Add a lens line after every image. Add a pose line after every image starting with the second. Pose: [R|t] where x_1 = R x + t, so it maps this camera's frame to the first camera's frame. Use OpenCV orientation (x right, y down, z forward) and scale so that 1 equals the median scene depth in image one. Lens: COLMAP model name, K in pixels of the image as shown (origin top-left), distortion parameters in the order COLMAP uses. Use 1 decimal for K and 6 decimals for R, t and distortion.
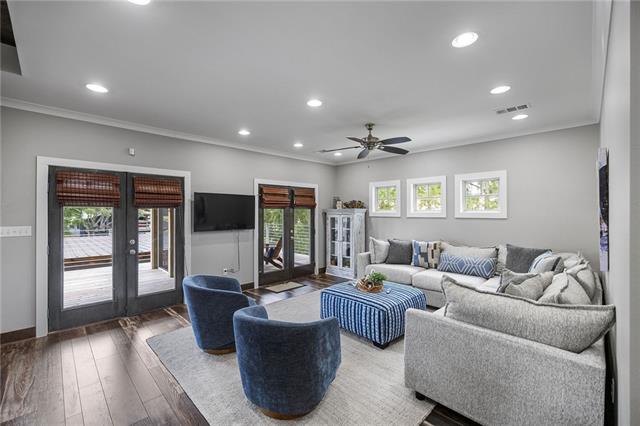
lens RADIAL K [[270.7, 0, 320.6], [0, 270.7, 209.6], [0, 0, 1]] dist [-0.000925, -0.000260]
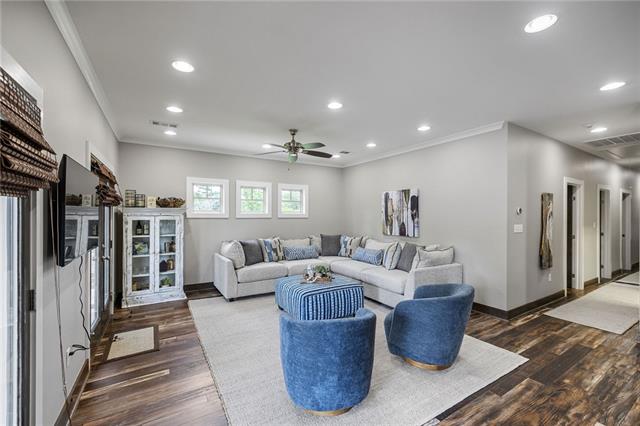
lens RADIAL K [[270.7, 0, 321.0], [0, 270.7, 213.6], [0, 0, 1]] dist [-0.000925, -0.000260]
pose [[0.245700, 0.001180, 0.969345, -0.655108], [-0.010595, 0.999943, 0.001468, 0.007544], [-0.969288, -0.010631, 0.245699, 0.508931]]
